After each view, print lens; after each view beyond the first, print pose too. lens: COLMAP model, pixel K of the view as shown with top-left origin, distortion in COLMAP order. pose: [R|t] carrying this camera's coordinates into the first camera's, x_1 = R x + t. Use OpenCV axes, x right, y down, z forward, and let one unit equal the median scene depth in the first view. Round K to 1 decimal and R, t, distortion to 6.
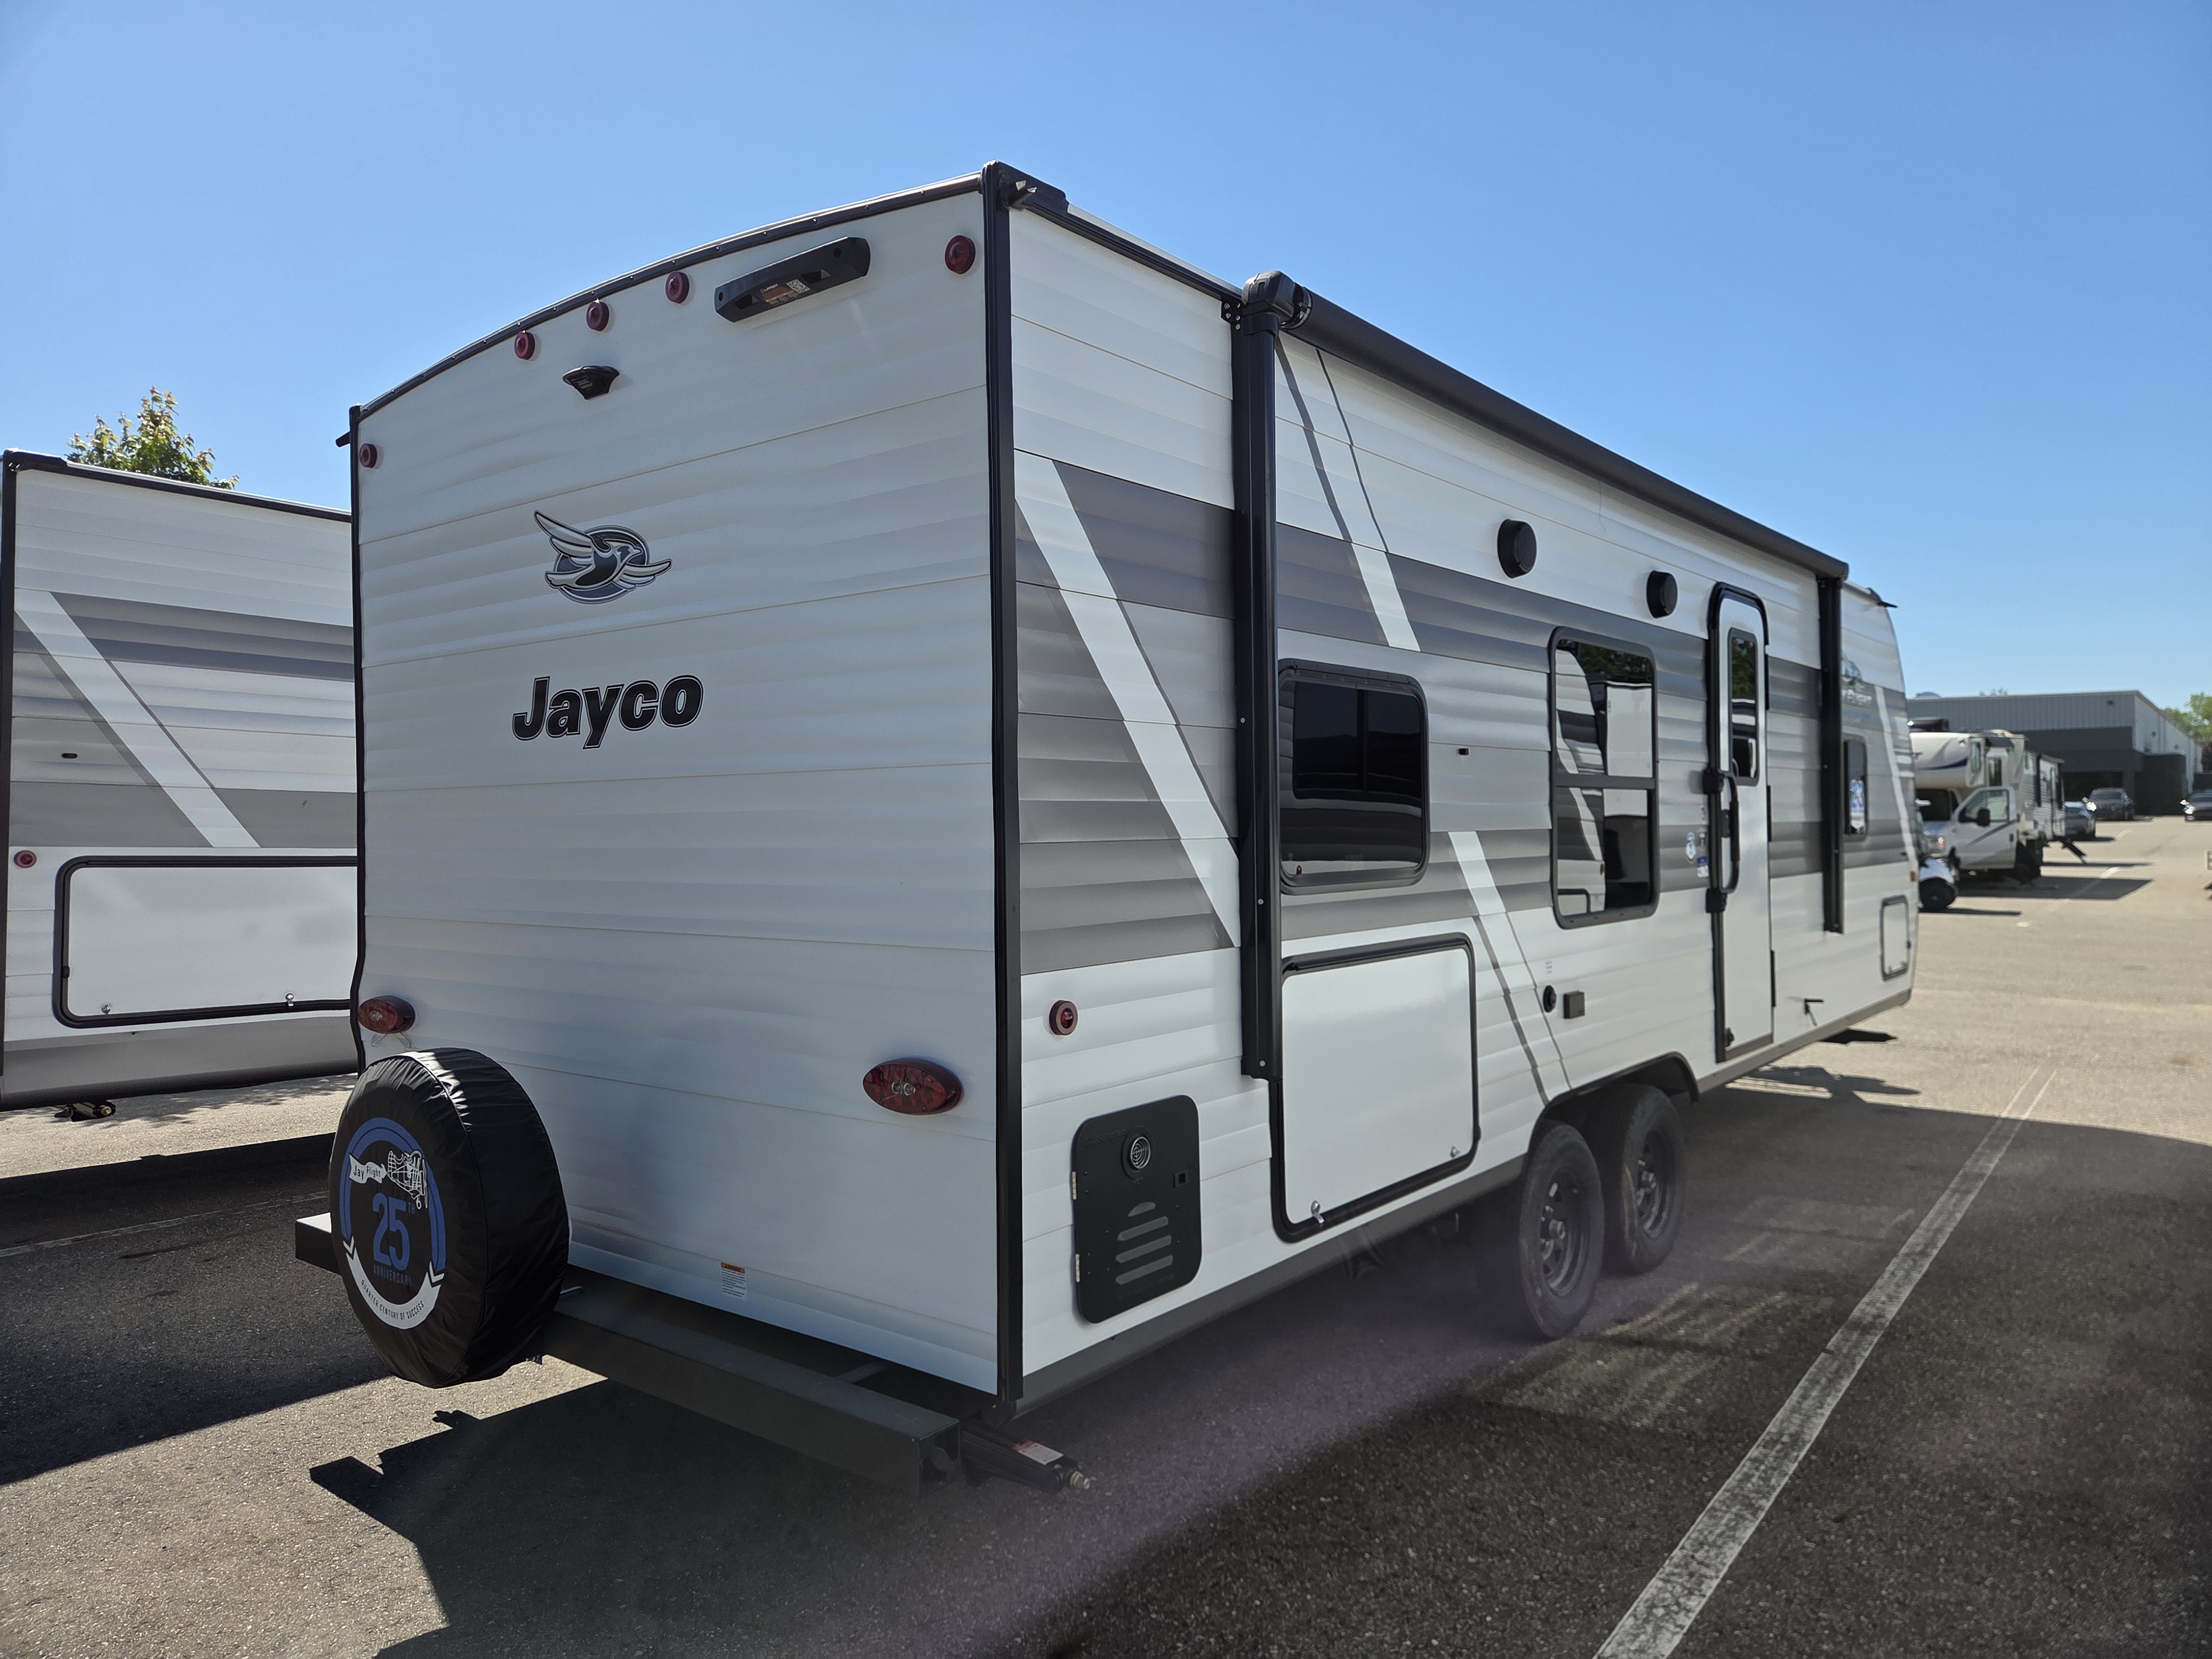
lens RADIAL K [[1463.9, 0, 1100.5], [0, 1463.9, 811.8], [0, 0, 1]] dist [0.040159, -0.009490]
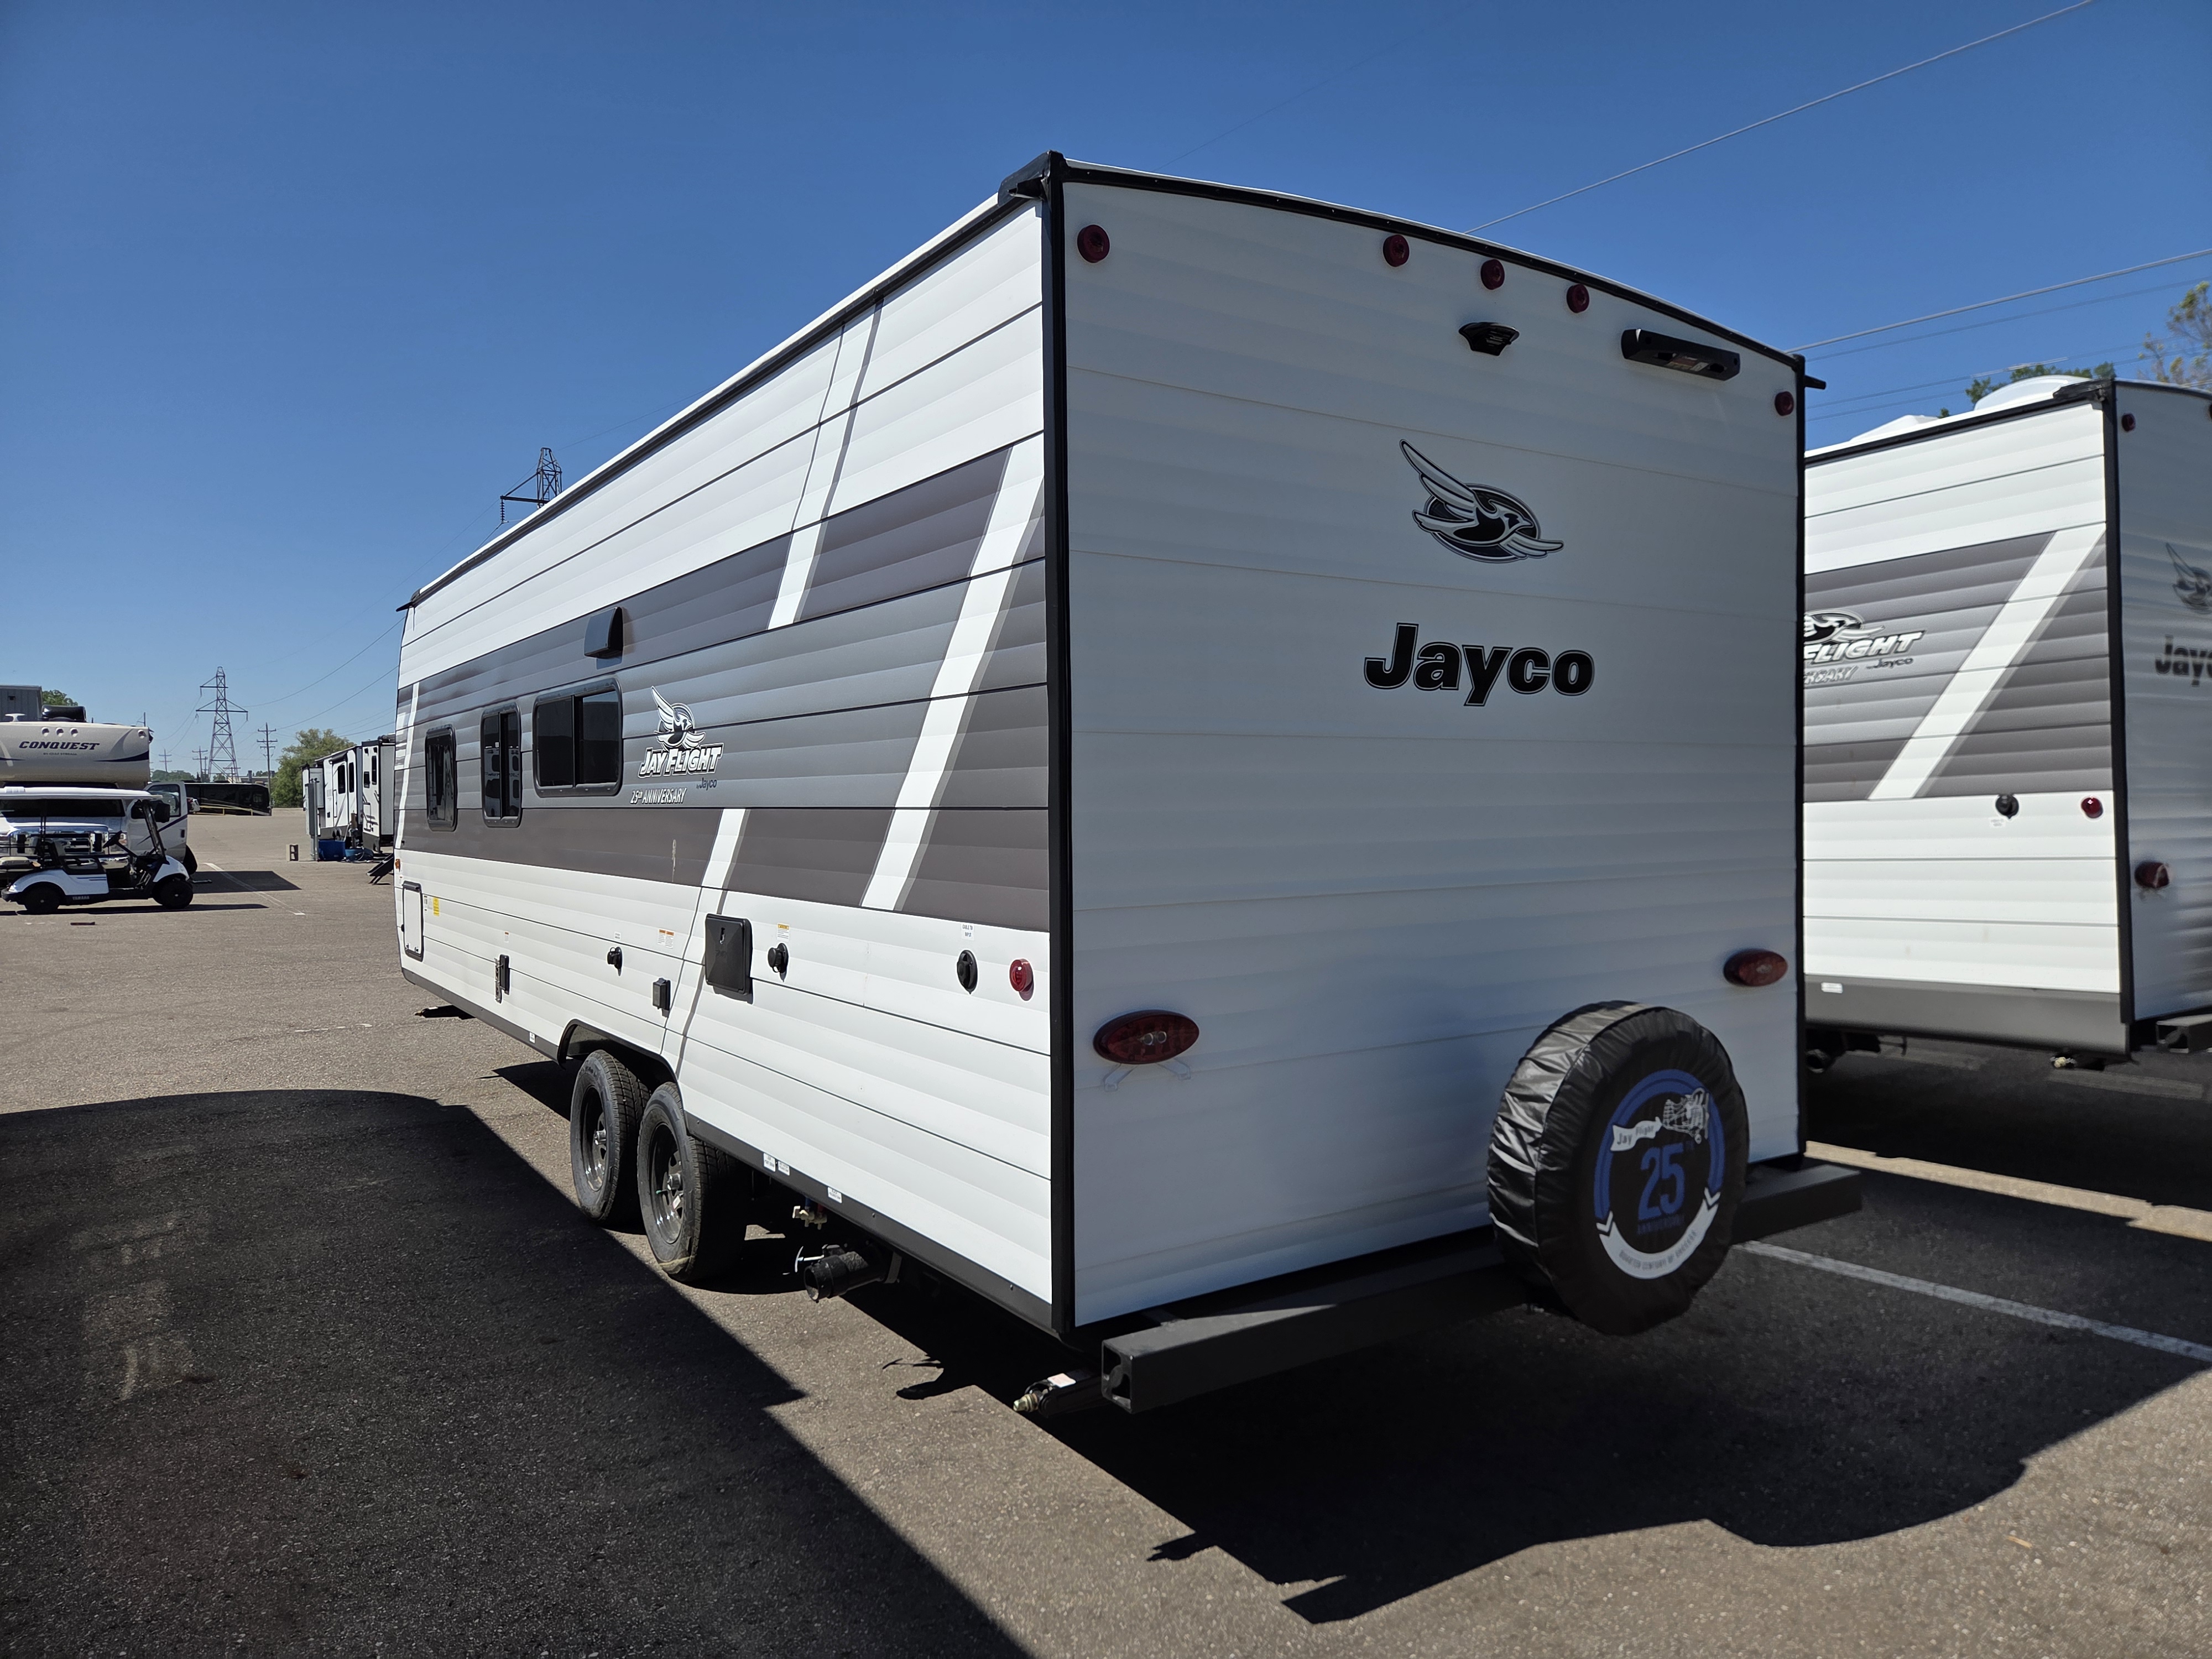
lens RADIAL K [[1463.9, 0, 1125.7], [0, 1463.9, 839.0], [0, 0, 1]] dist [0.040159, -0.009490]
pose [[0.320451, -0.016401, 0.947123, -1.381383], [-0.001355, 0.999841, 0.017773, 0.029559], [-0.947264, -0.006979, 0.320378, 0.918129]]
